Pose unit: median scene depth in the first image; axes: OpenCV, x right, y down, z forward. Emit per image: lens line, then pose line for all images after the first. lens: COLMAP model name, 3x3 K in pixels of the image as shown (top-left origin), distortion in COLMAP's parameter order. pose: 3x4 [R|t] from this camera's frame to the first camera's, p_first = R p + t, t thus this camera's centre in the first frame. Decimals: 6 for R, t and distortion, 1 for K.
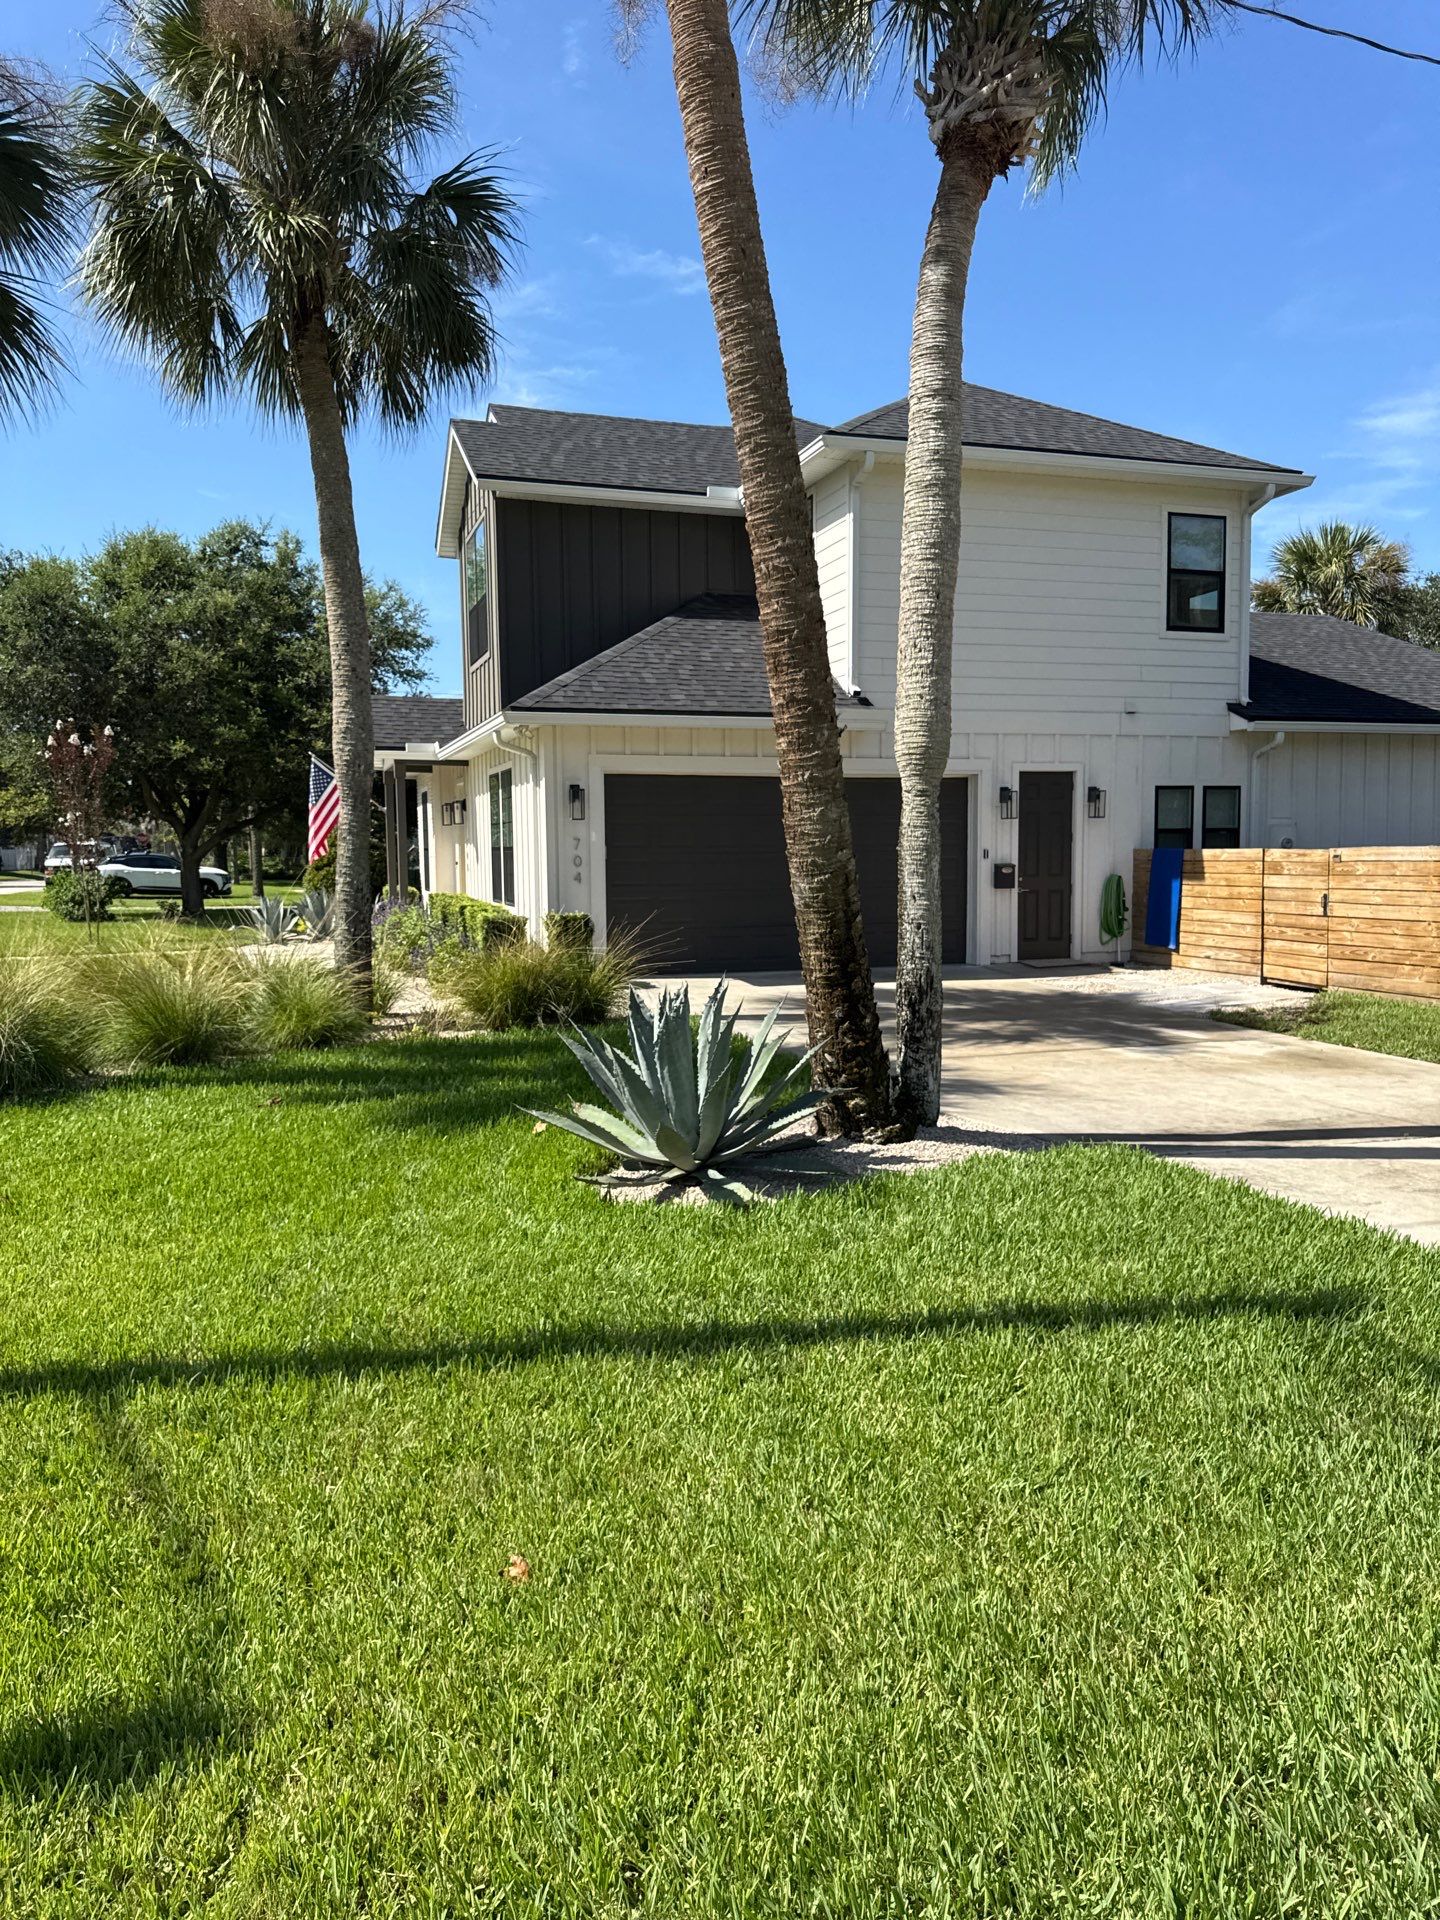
lens RADIAL K [[1362.8, 0, 728.4], [0, 1362.8, 955.6], [0, 0, 1]] dist [0.149913, -0.267380]
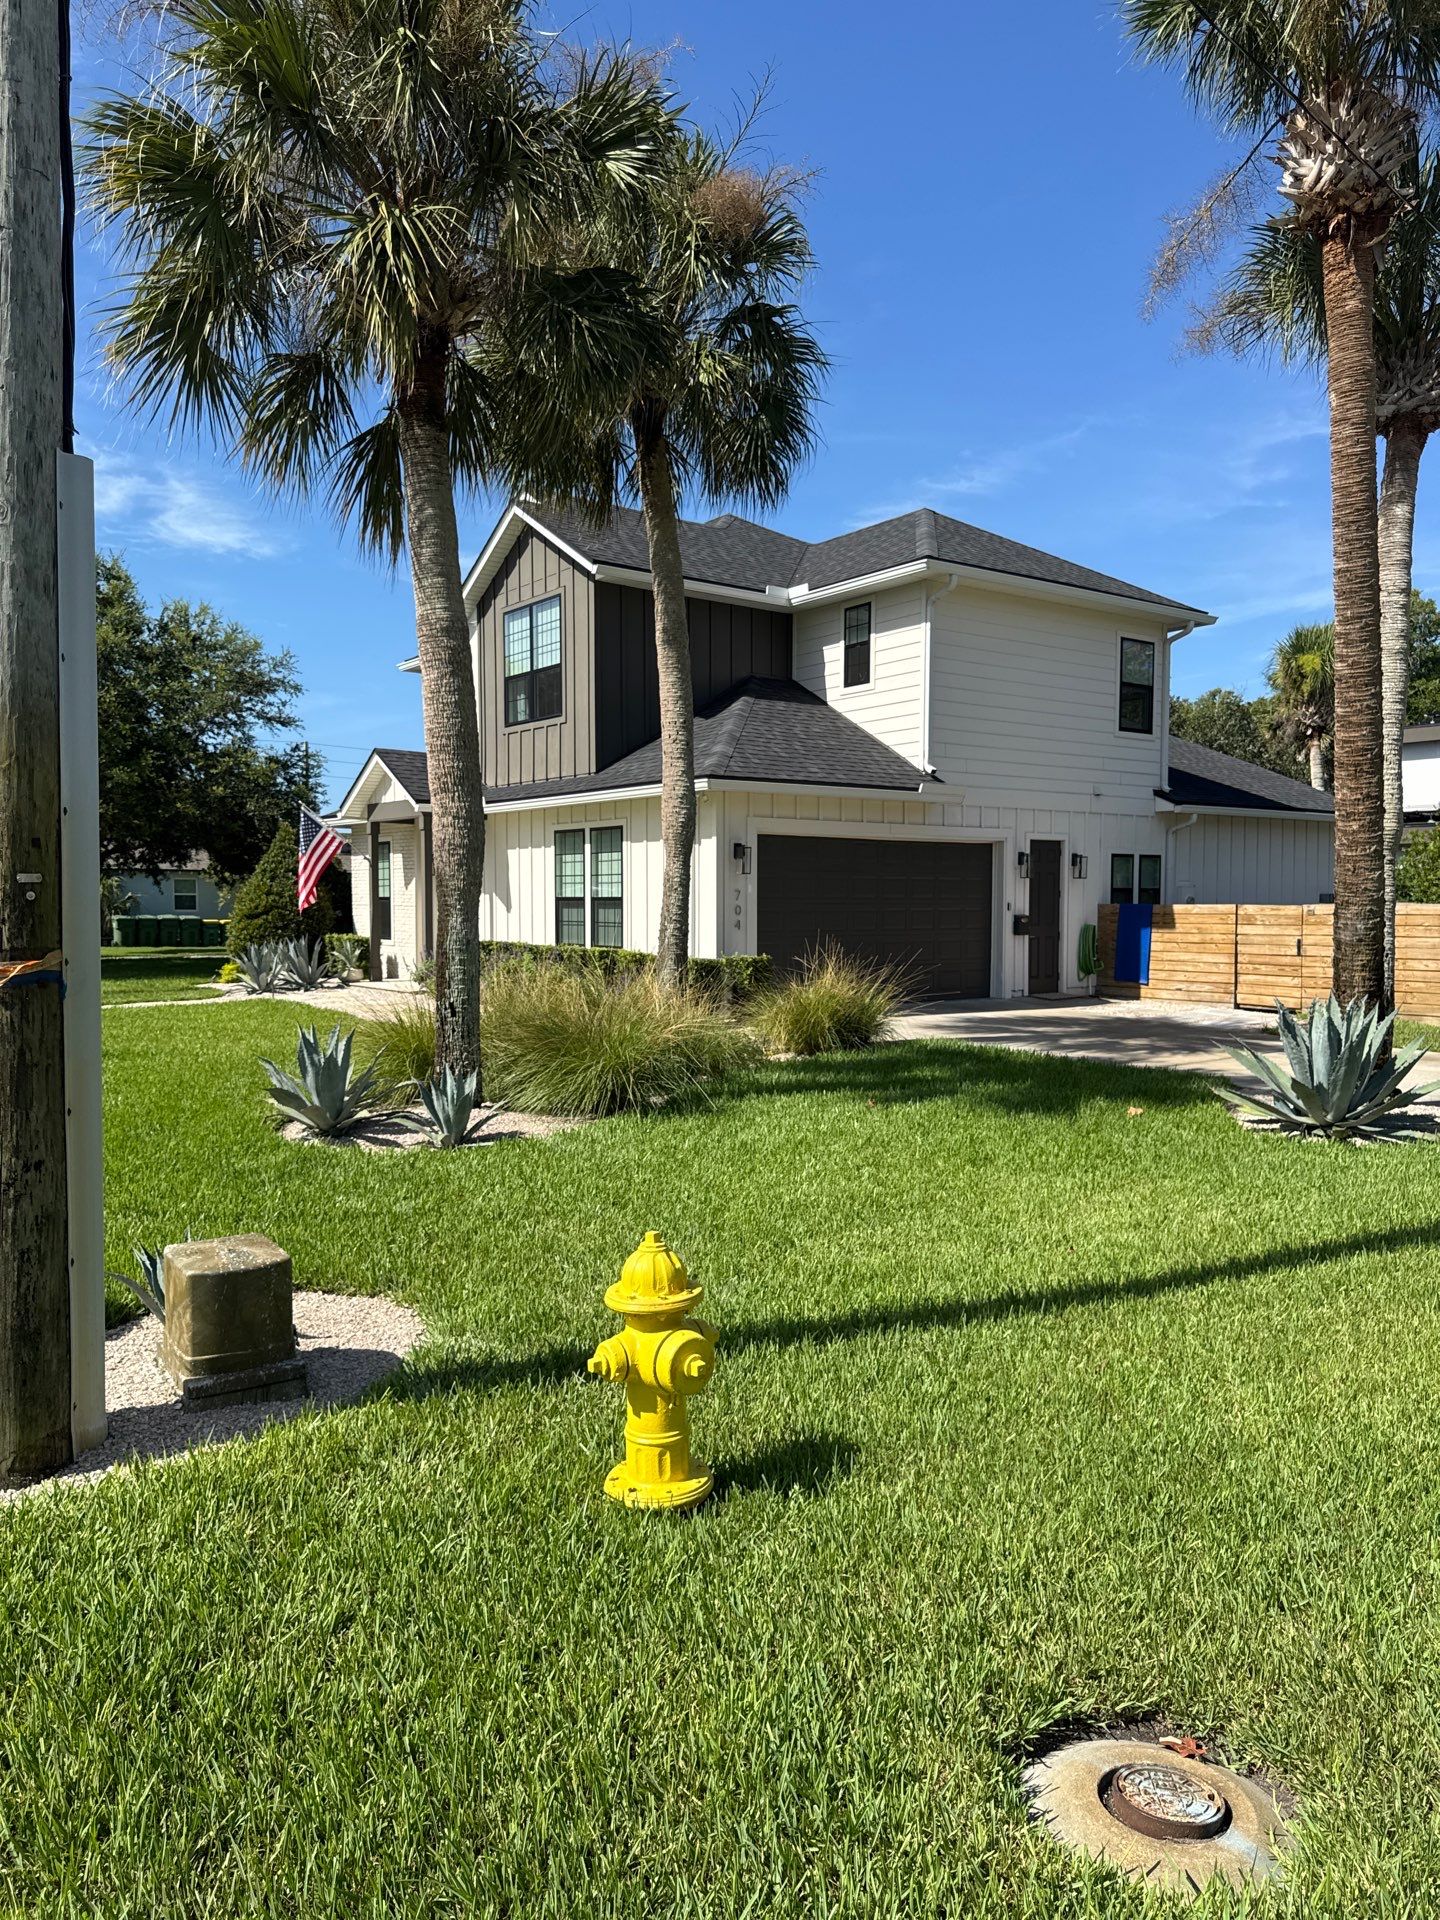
lens RADIAL K [[1362.8, 0, 728.4], [0, 1362.8, 955.6], [0, 0, 1]] dist [0.149913, -0.267380]
pose [[0.945943, -0.003687, 0.324311, -0.438834], [0.016299, 0.999212, -0.036182, 0.008838], [-0.323922, 0.039512, 0.945258, -0.062074]]
